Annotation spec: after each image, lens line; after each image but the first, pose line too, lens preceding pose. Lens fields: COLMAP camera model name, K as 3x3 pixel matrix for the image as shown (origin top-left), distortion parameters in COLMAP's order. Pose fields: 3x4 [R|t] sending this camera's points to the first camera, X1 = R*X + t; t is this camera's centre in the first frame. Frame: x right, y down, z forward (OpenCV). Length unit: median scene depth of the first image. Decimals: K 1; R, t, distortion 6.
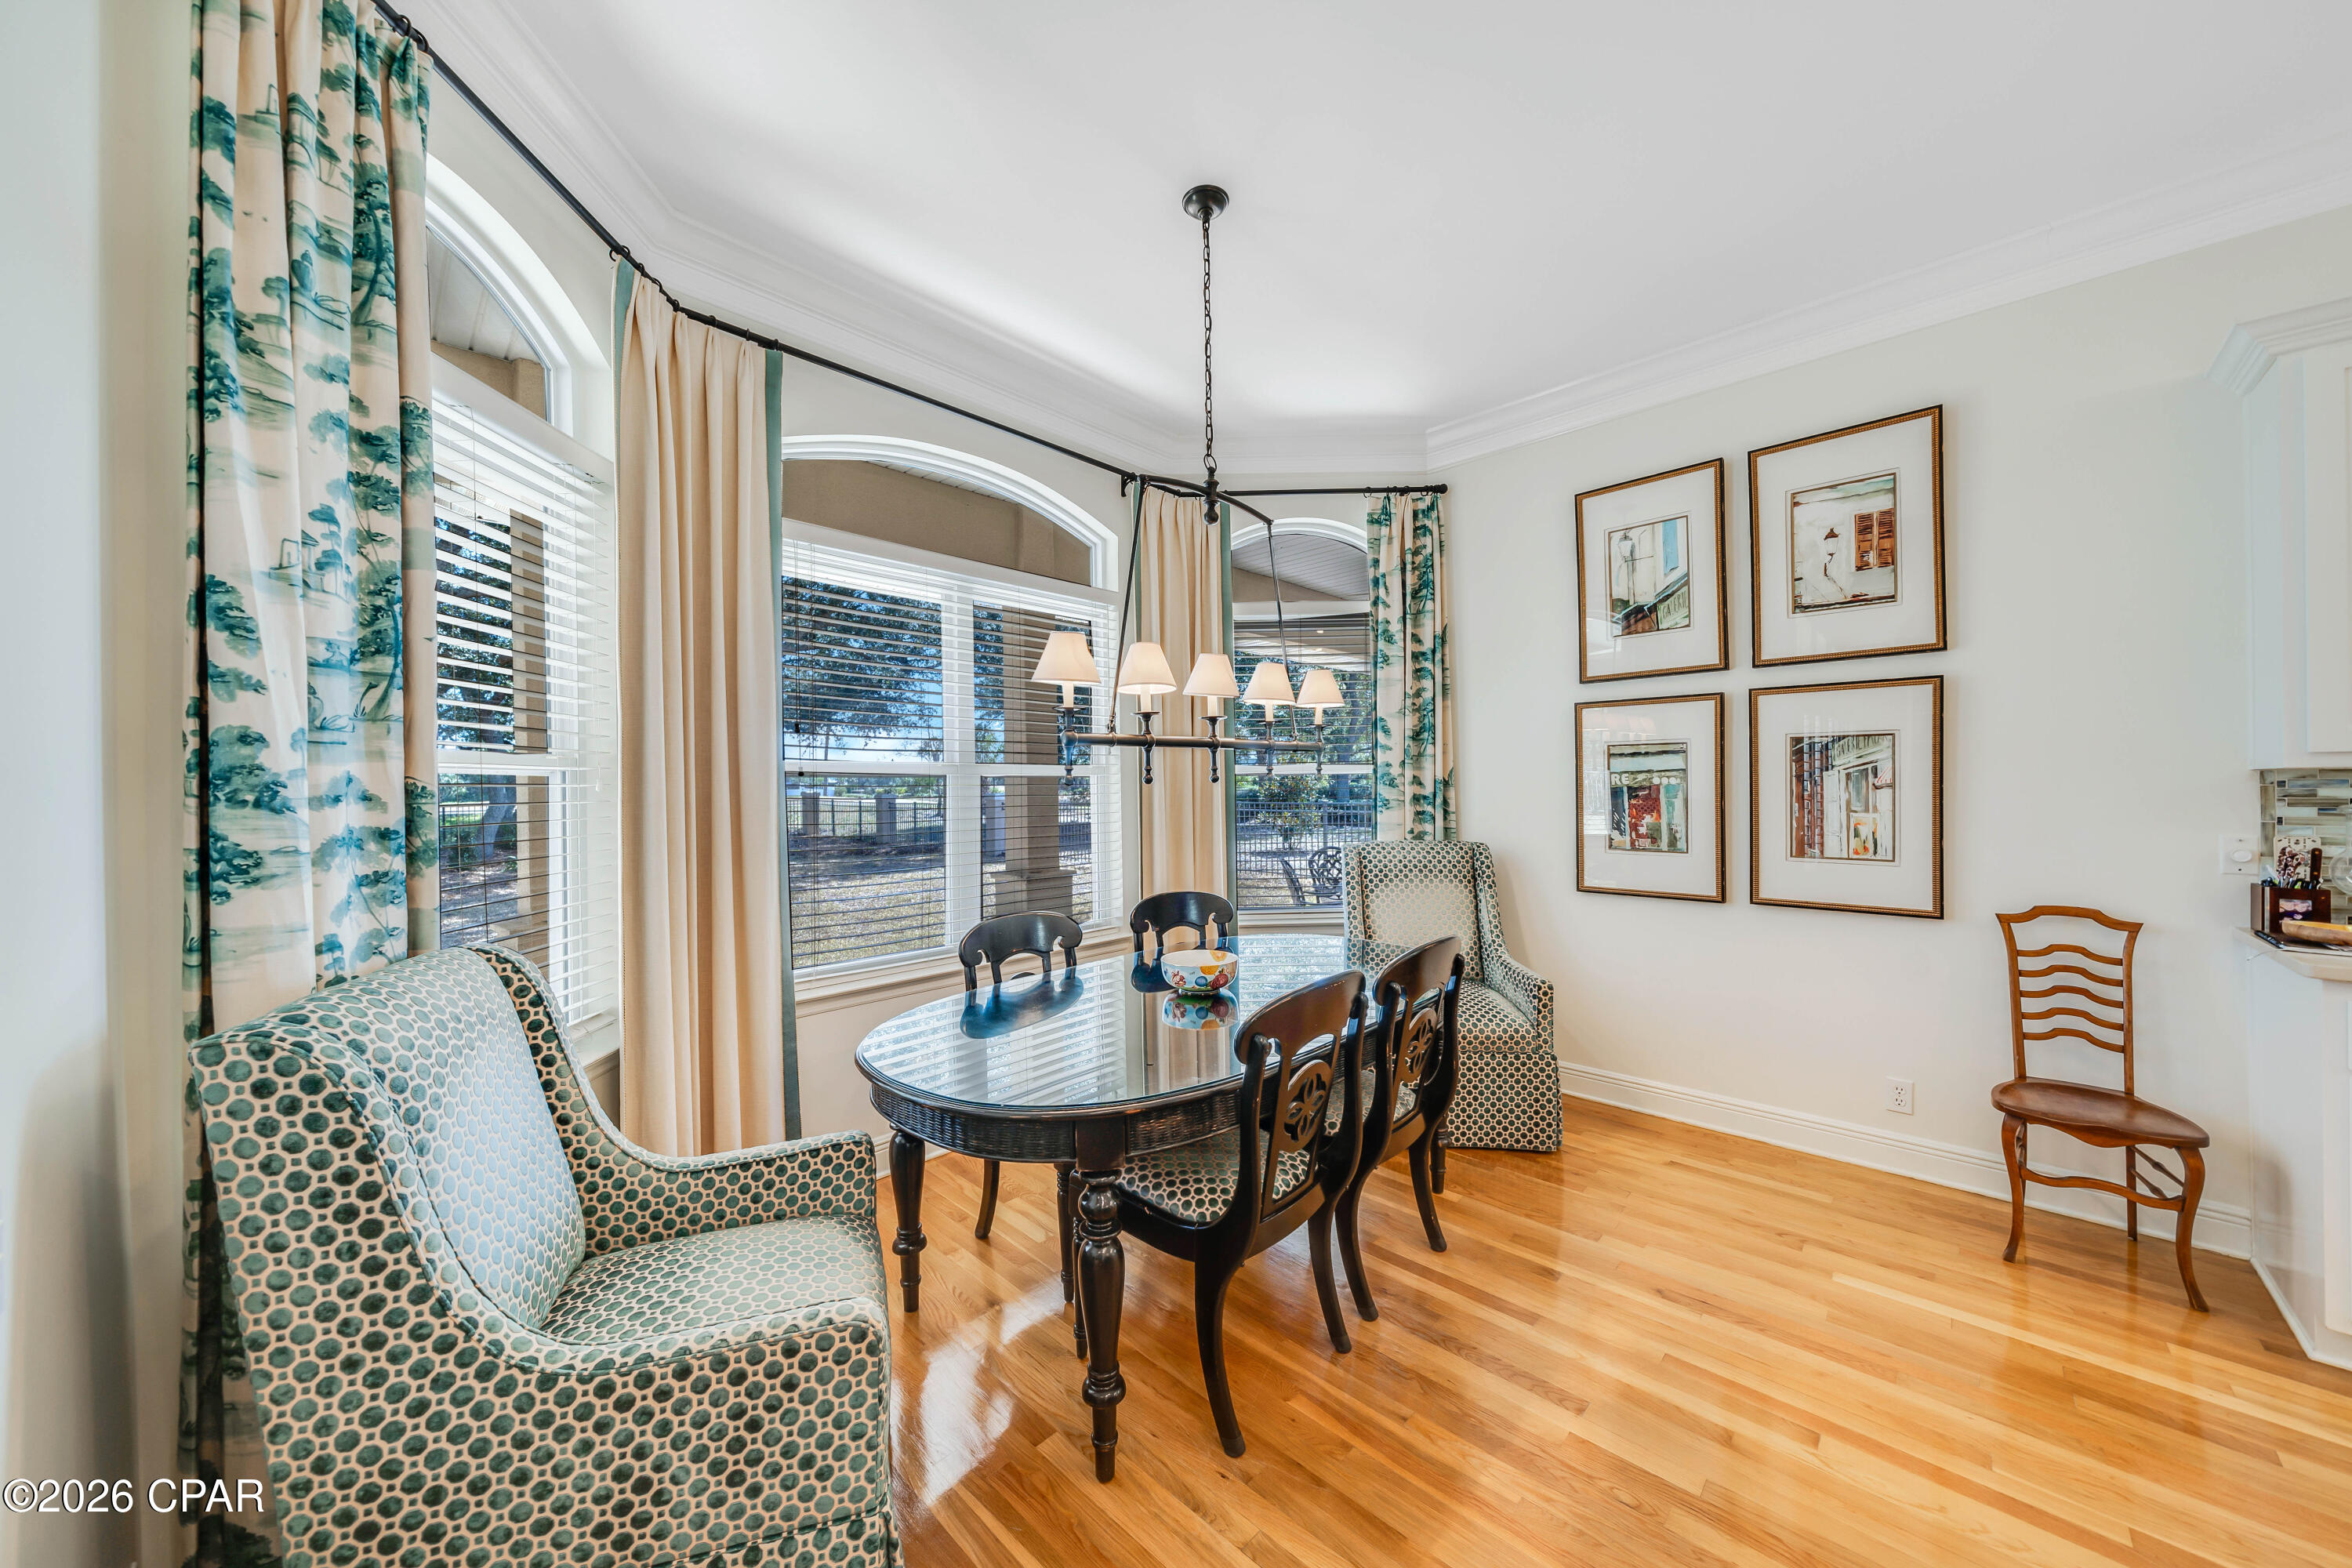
lens RADIAL K [[813.0, 0, 1155.2], [0, 813.0, 785.1], [0, 0, 1]] dist [-0.005803, 0.000048]
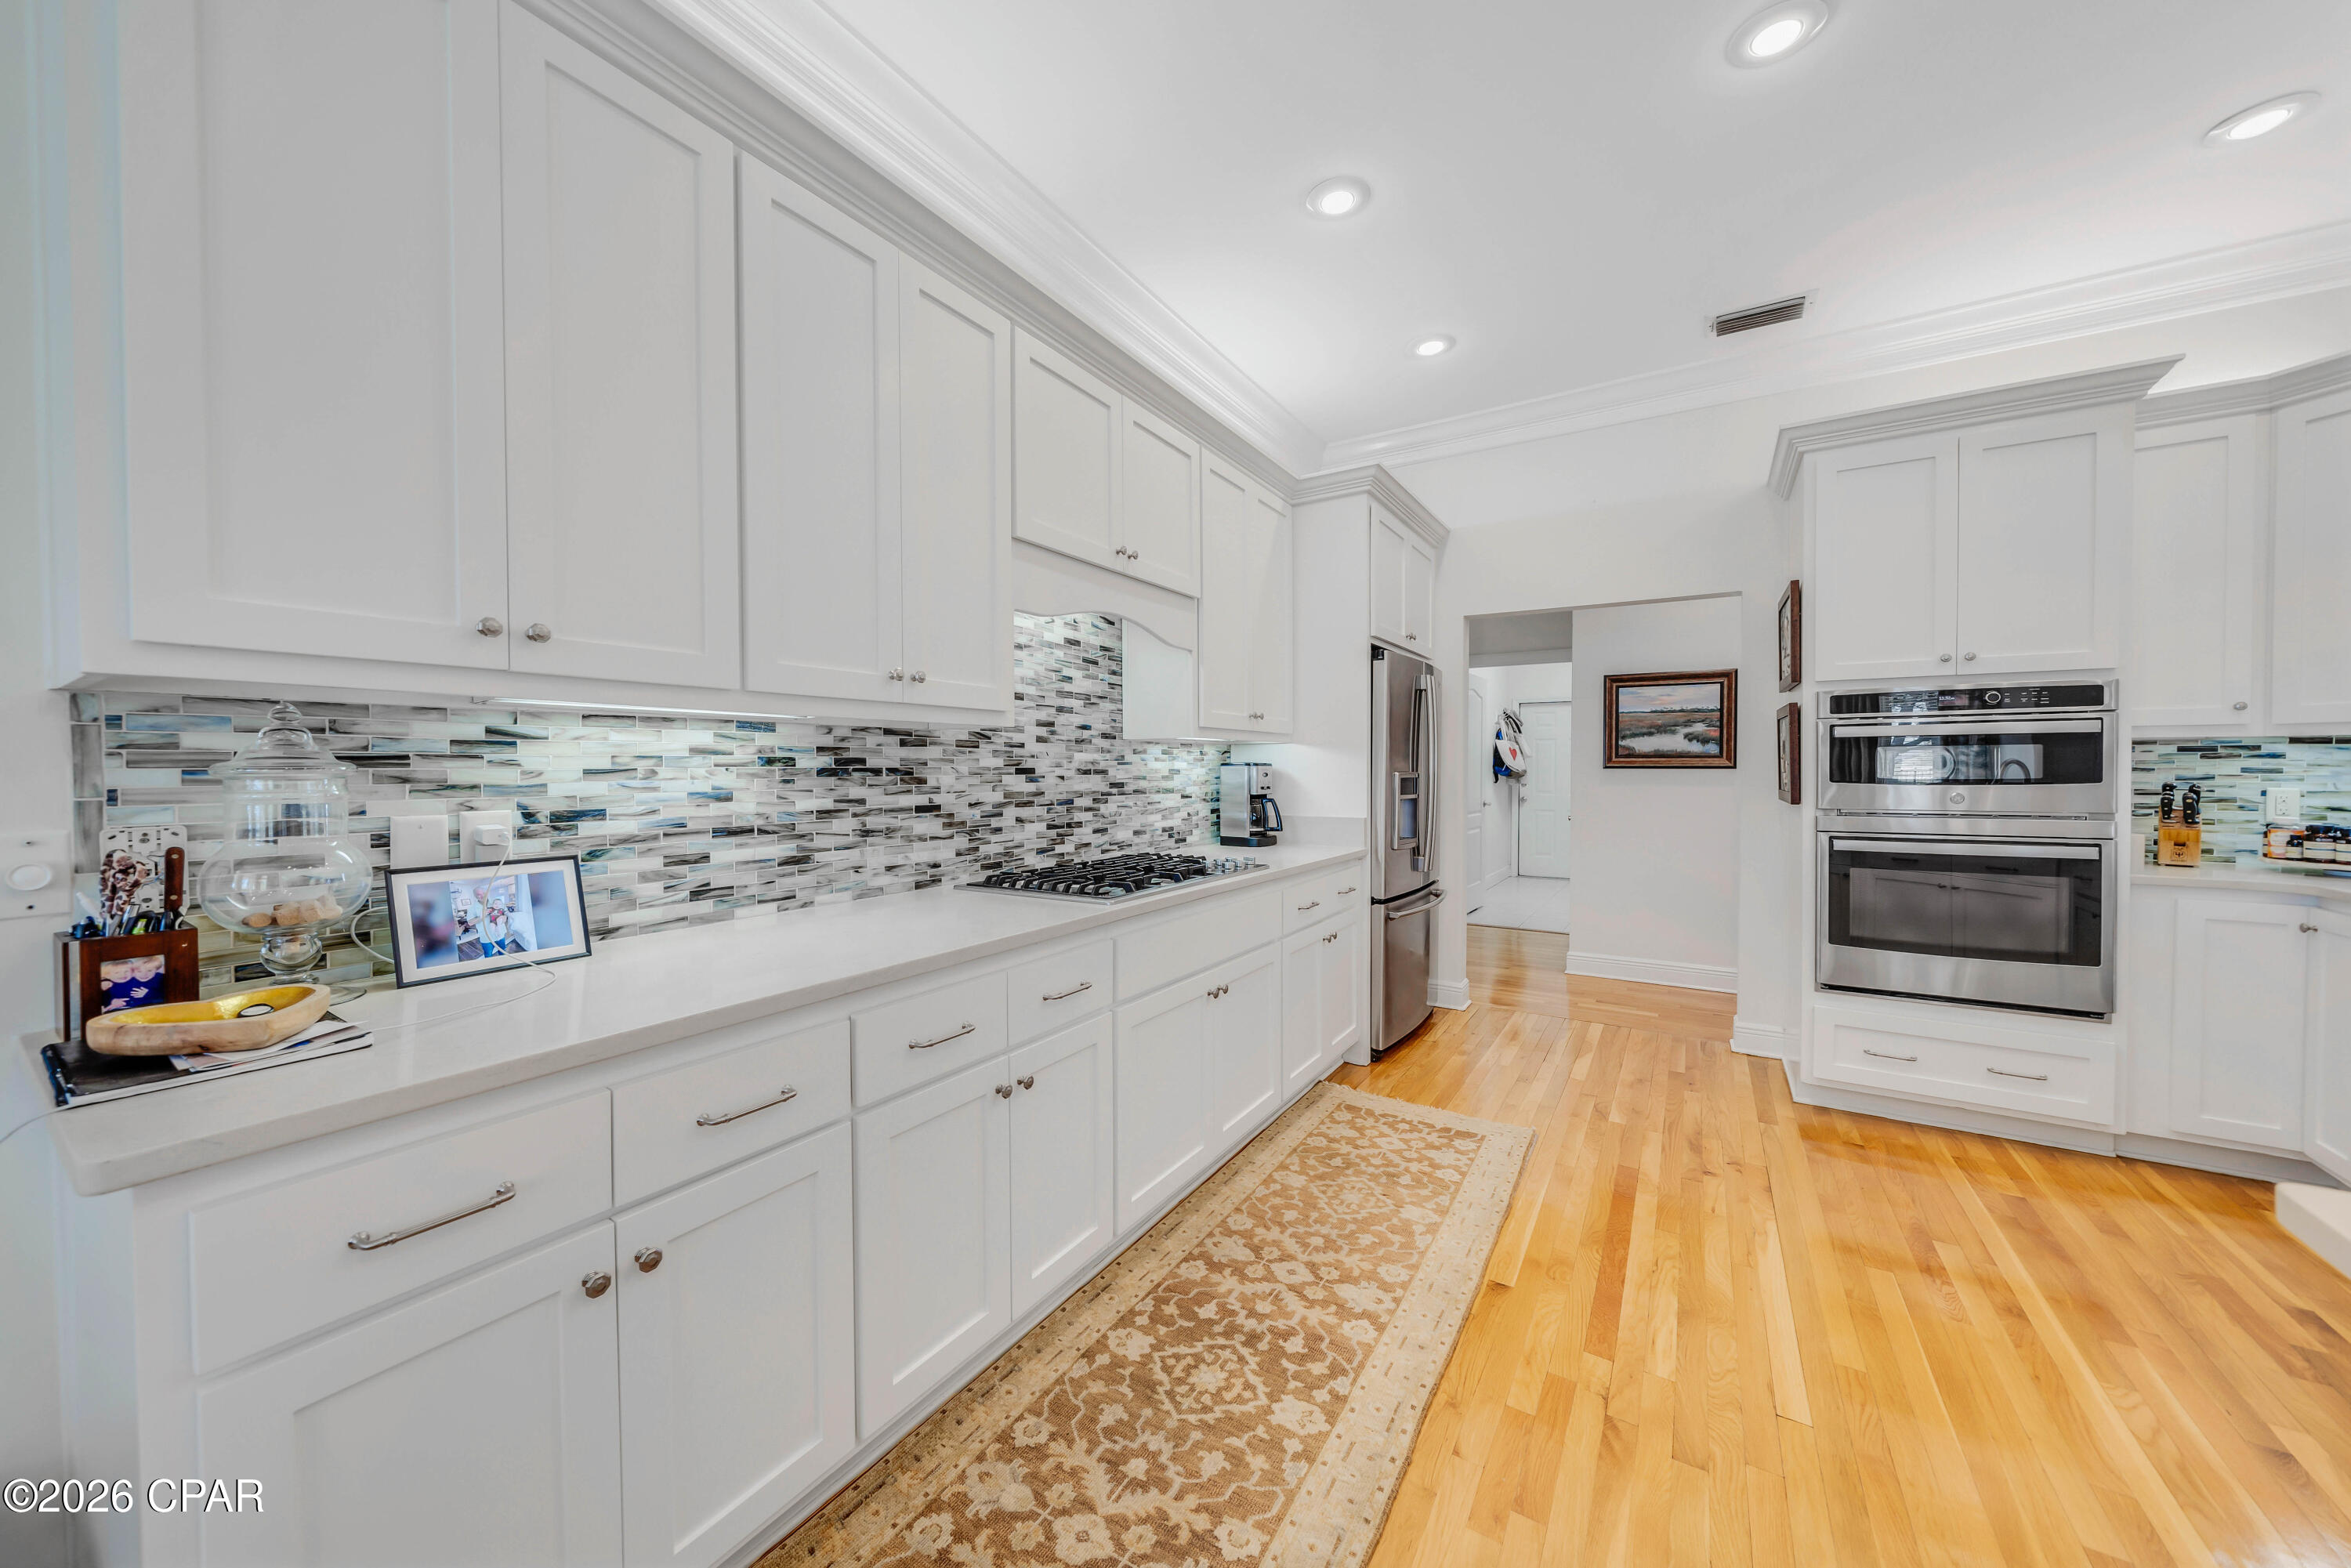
lens RADIAL K [[826.2, 0, 1161.0], [0, 826.2, 781.6], [0, 0, 1]] dist [-0.004195, -0.000165]
pose [[-0.203543, -0.008698, 0.979027, 0.629335], [0.004860, 0.999939, 0.009894, 0.026819], [-0.979054, 0.006772, -0.203488, 0.383659]]
